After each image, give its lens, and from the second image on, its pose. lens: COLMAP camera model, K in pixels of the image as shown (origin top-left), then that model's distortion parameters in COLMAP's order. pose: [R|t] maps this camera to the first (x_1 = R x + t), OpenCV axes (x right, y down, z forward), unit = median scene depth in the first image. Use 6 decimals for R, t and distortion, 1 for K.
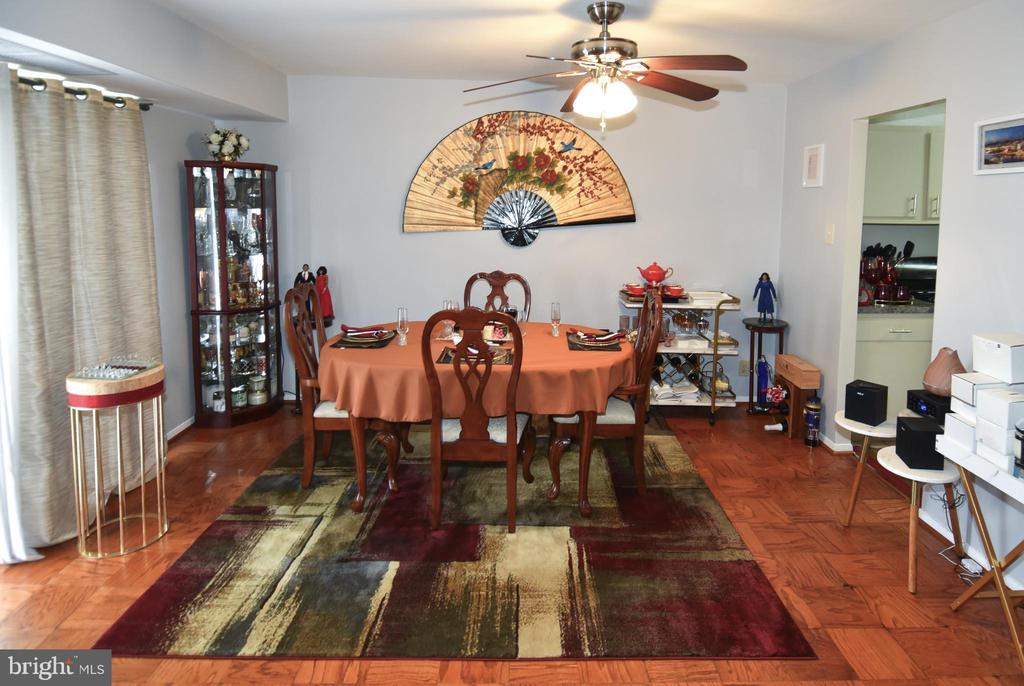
lens RADIAL K [[627.9, 0, 511.0], [0, 627.9, 284.4], [0, 0, 1]] dist [0.081869, -0.088594]
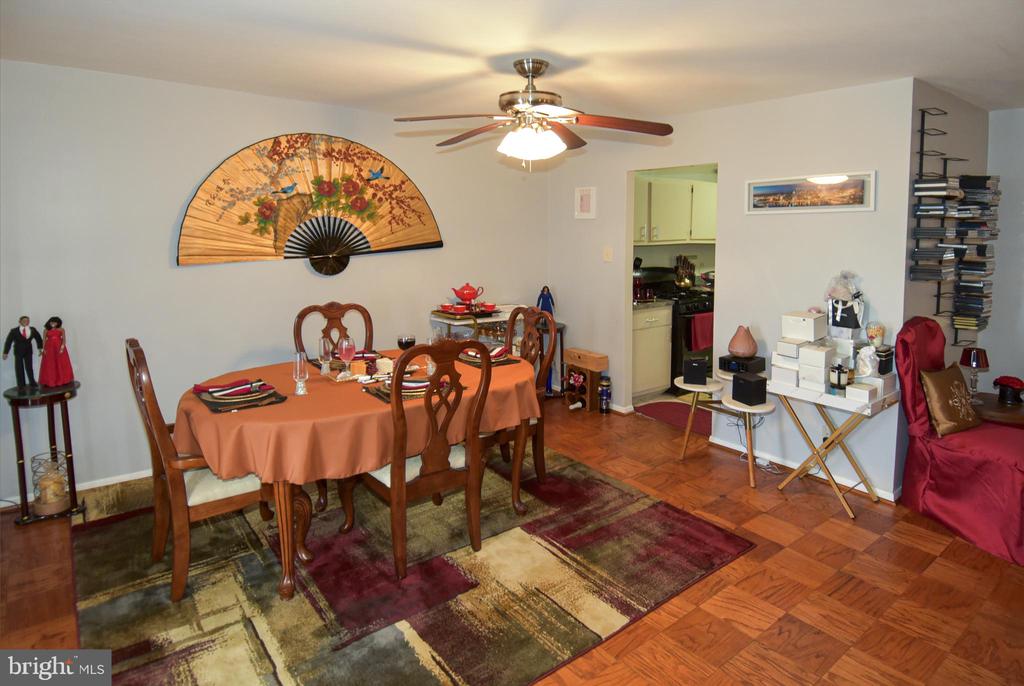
lens RADIAL K [[593.6, 0, 512.9], [0, 593.6, 290.3], [0, 0, 1]] dist [0.052621, -0.055872]
pose [[0.767982, -0.070394, 0.636591, -0.448081], [0.081631, 0.996594, 0.011724, -0.032221], [-0.635248, 0.042962, 0.771112, 0.156695]]
